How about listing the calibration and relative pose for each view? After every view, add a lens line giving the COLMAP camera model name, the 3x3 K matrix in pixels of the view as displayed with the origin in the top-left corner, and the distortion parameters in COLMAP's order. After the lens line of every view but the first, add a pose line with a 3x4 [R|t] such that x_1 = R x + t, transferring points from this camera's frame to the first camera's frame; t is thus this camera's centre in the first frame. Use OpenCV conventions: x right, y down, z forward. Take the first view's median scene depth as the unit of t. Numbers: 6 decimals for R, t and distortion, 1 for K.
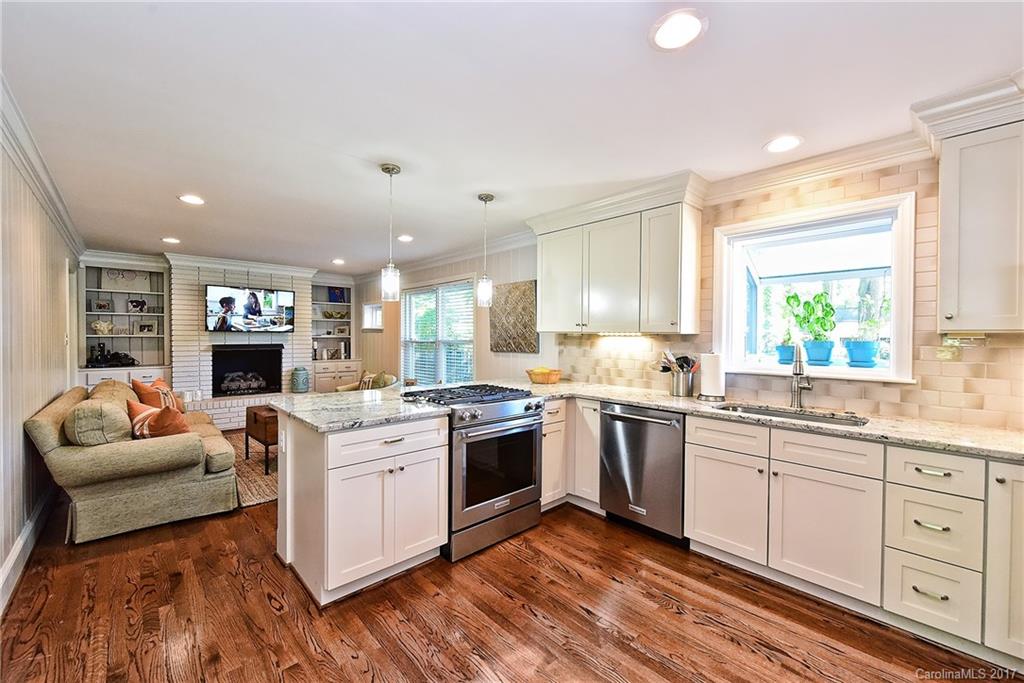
lens RADIAL K [[418.0, 0, 522.2], [0, 418.0, 342.3], [0, 0, 1]] dist [0.000116, -0.001634]
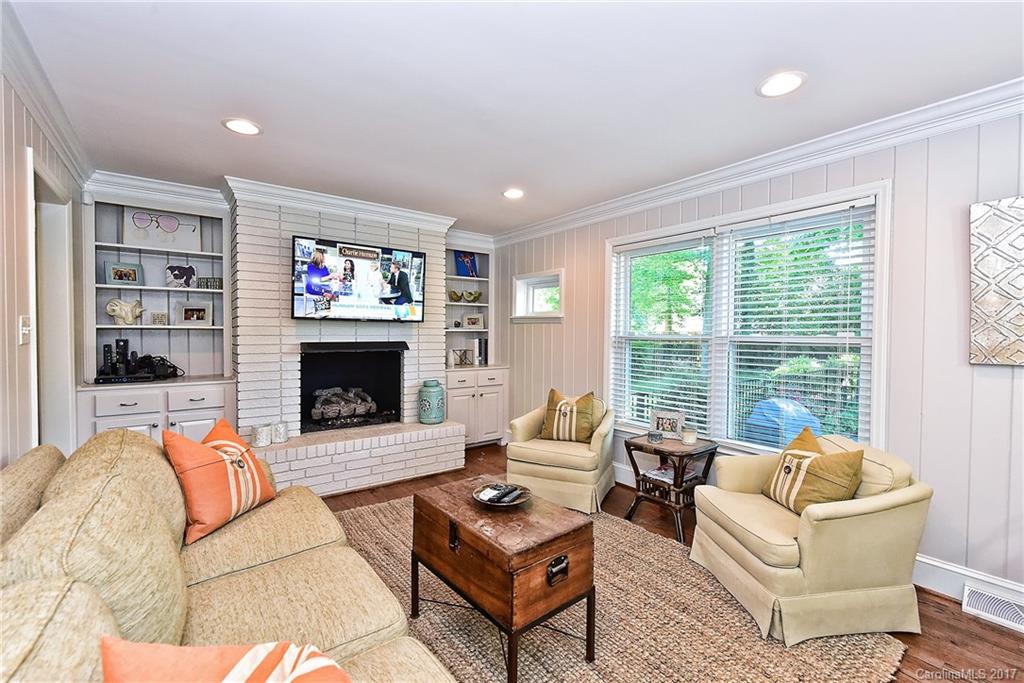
lens RADIAL K [[454.4, 0, 517.7], [0, 454.4, 343.3], [0, 0, 1]] dist [0.003915, 0.001110]
pose [[0.995275, 0.005756, -0.096925, -0.385807], [-0.004832, 0.999941, 0.009764, -0.001316], [0.096975, -0.009250, 0.995244, 0.405809]]
